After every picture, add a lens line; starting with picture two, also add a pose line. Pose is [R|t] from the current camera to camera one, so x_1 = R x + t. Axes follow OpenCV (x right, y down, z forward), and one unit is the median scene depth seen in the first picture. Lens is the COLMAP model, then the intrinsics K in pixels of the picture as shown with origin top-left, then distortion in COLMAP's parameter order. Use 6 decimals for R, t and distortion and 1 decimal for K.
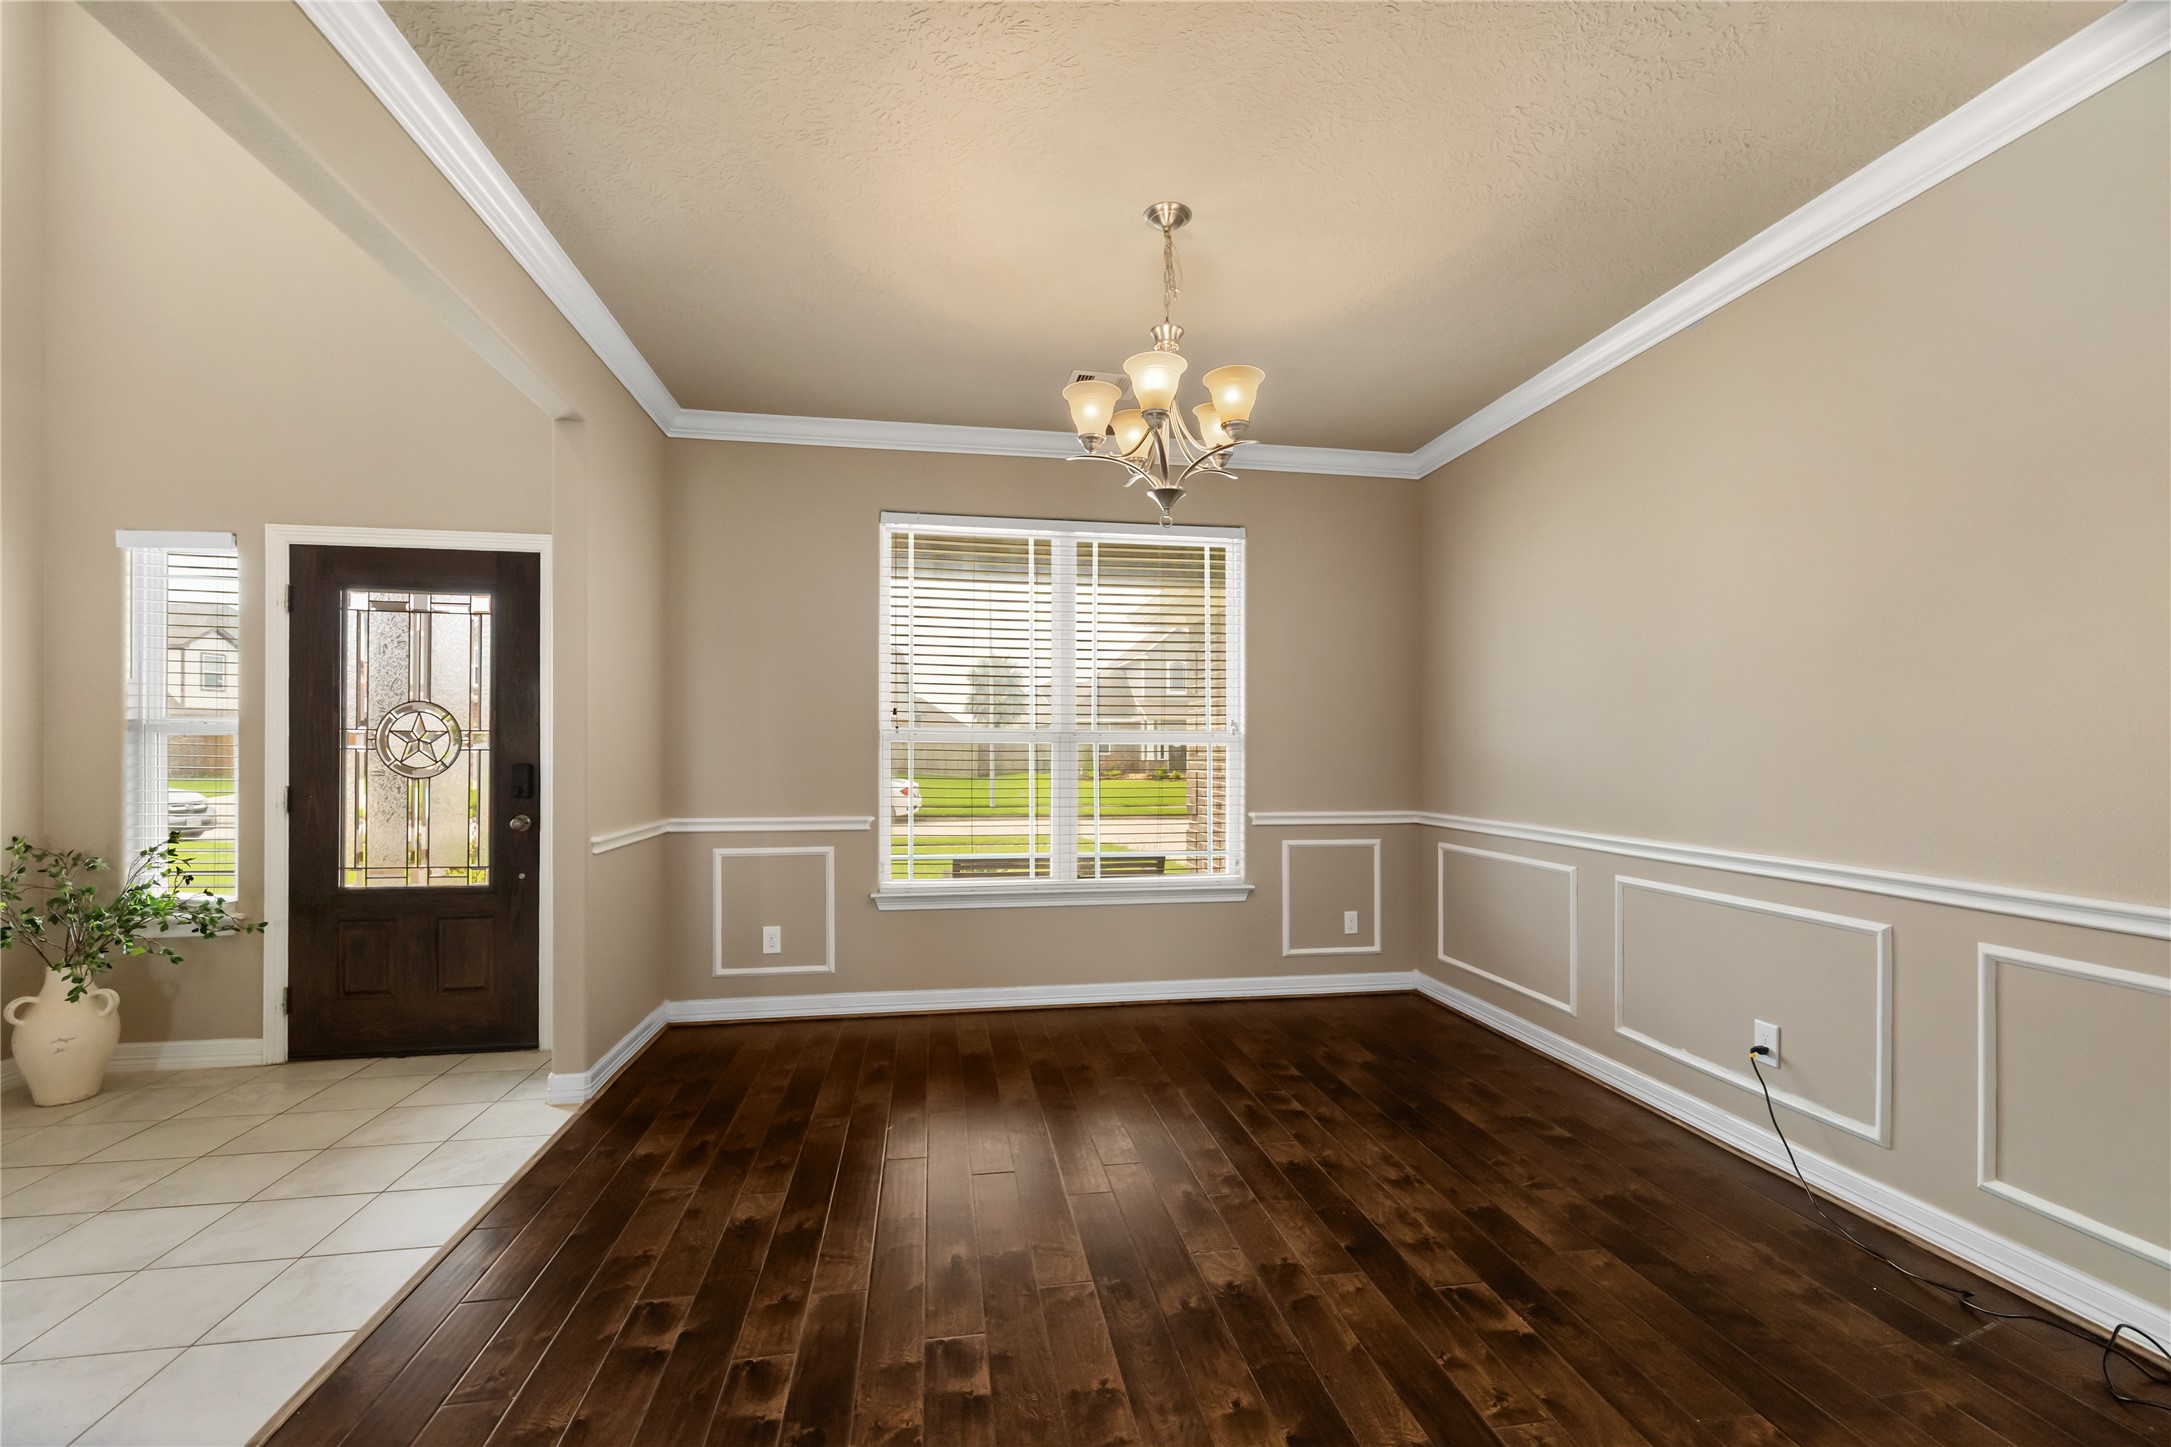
lens RADIAL K [[919.6, 0, 1094.5], [0, 919.6, 742.7], [0, 0, 1]] dist [0.003580, 0.000241]
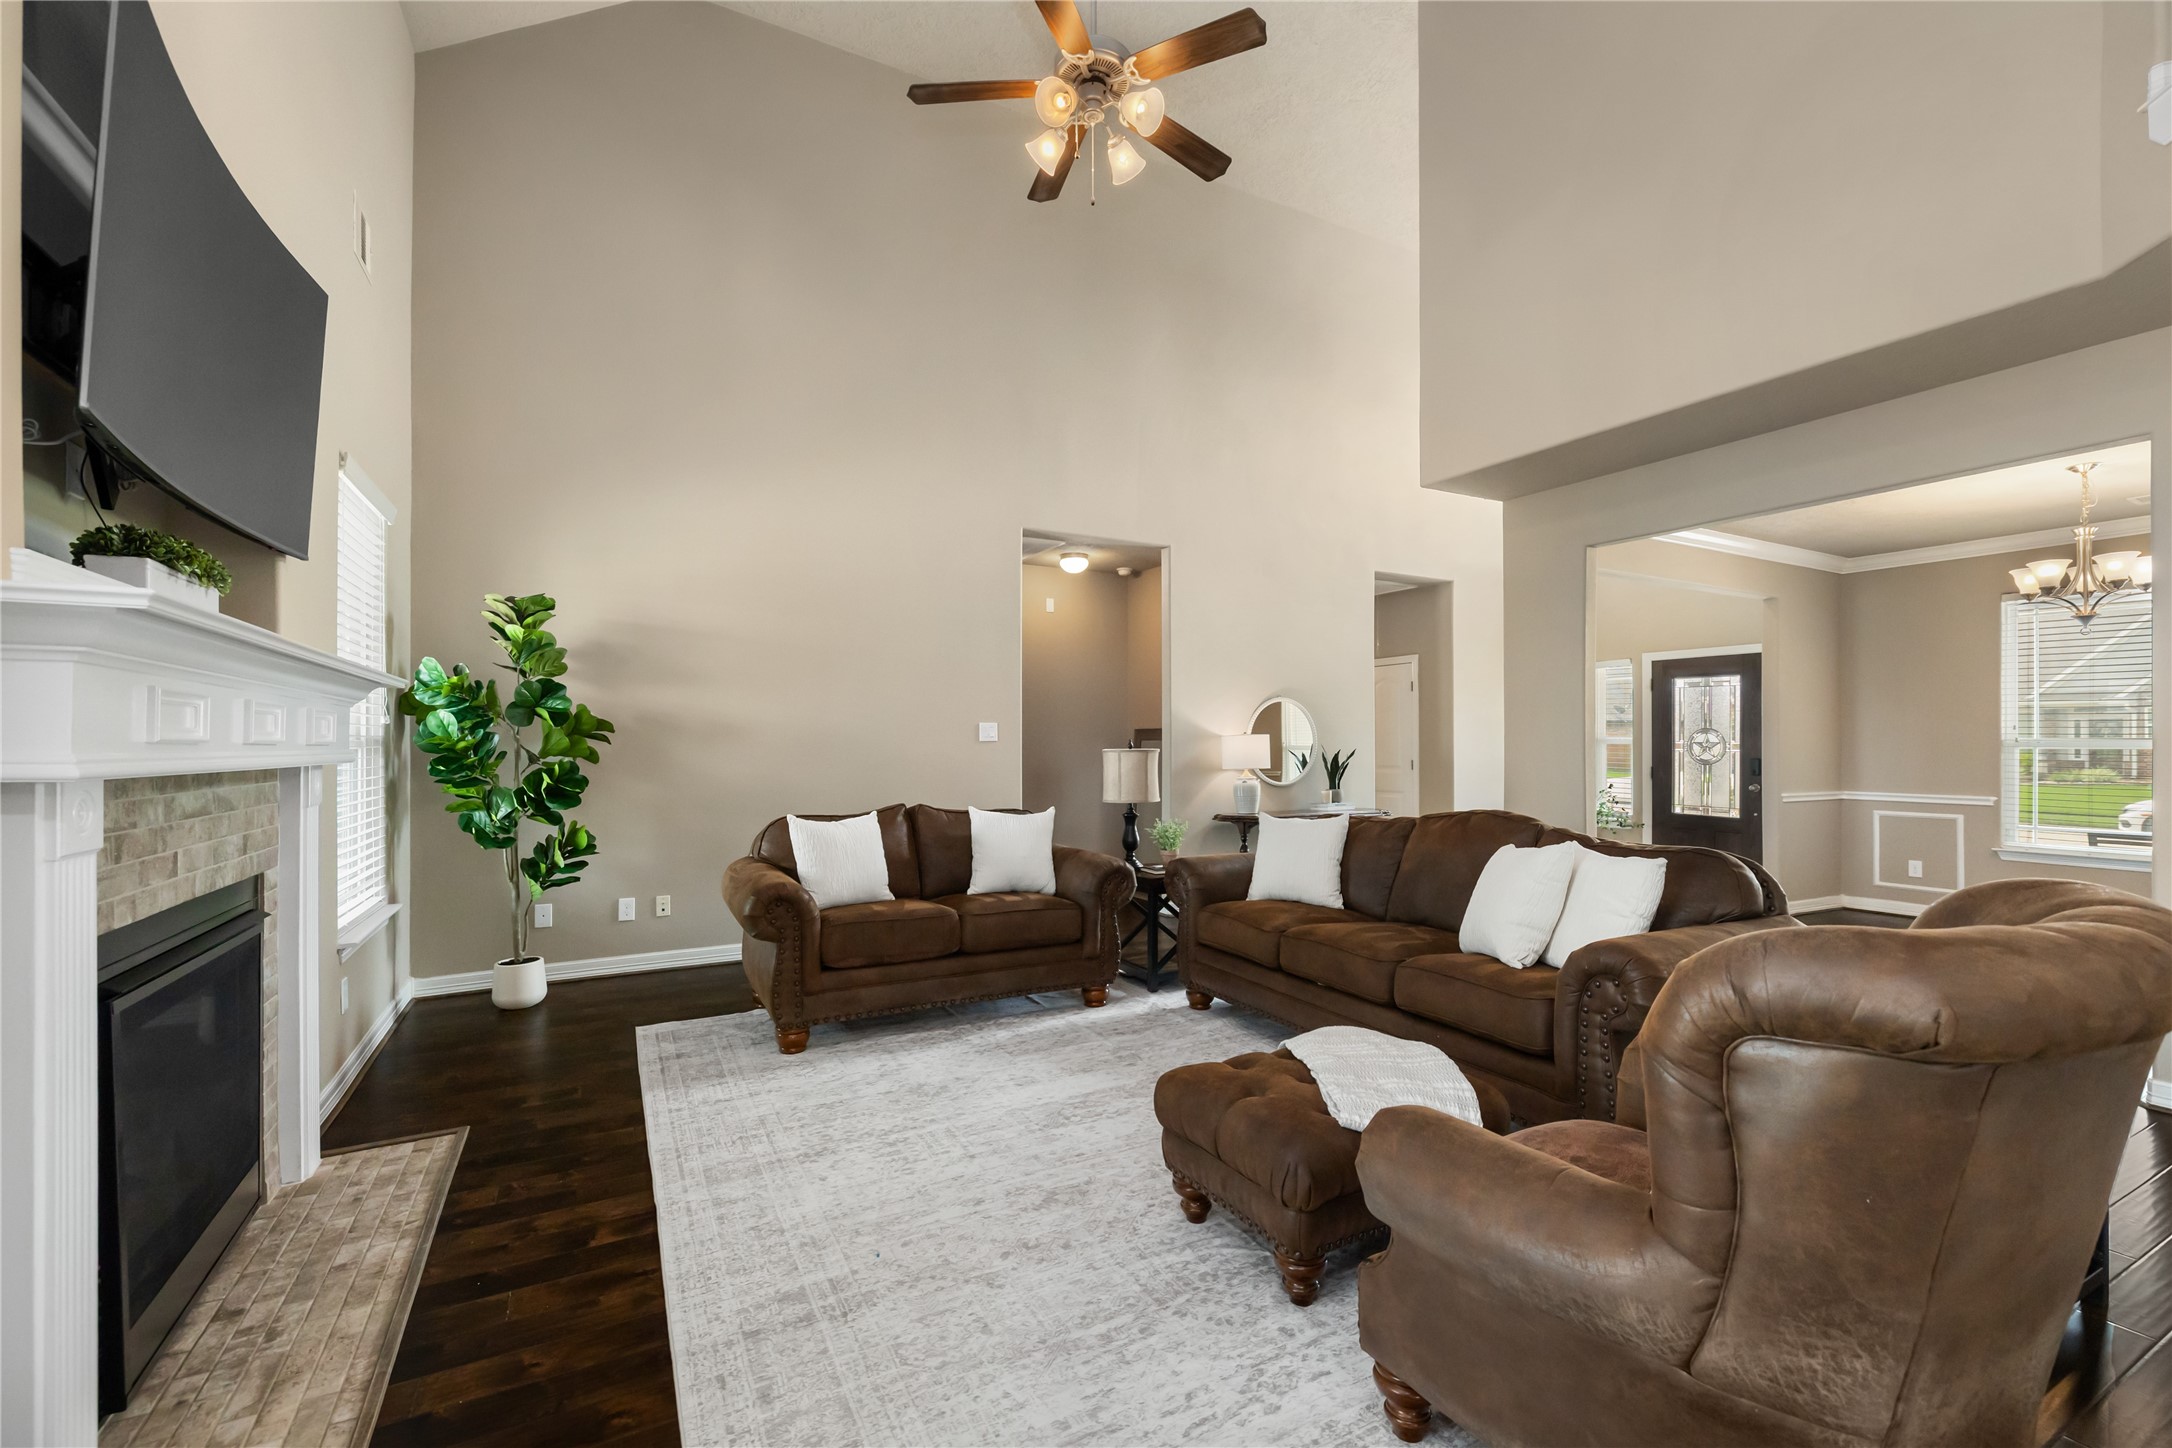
lens RADIAL K [[920.1, 0, 1079.4], [0, 920.1, 741.4], [0, 0, 1]] dist [0.003580, 0.000241]
pose [[0.308200, -0.002172, -0.951319, 0.833593], [0.002365, 0.999996, -0.001517, -0.014861], [0.951319, -0.001782, 0.308204, -1.018977]]
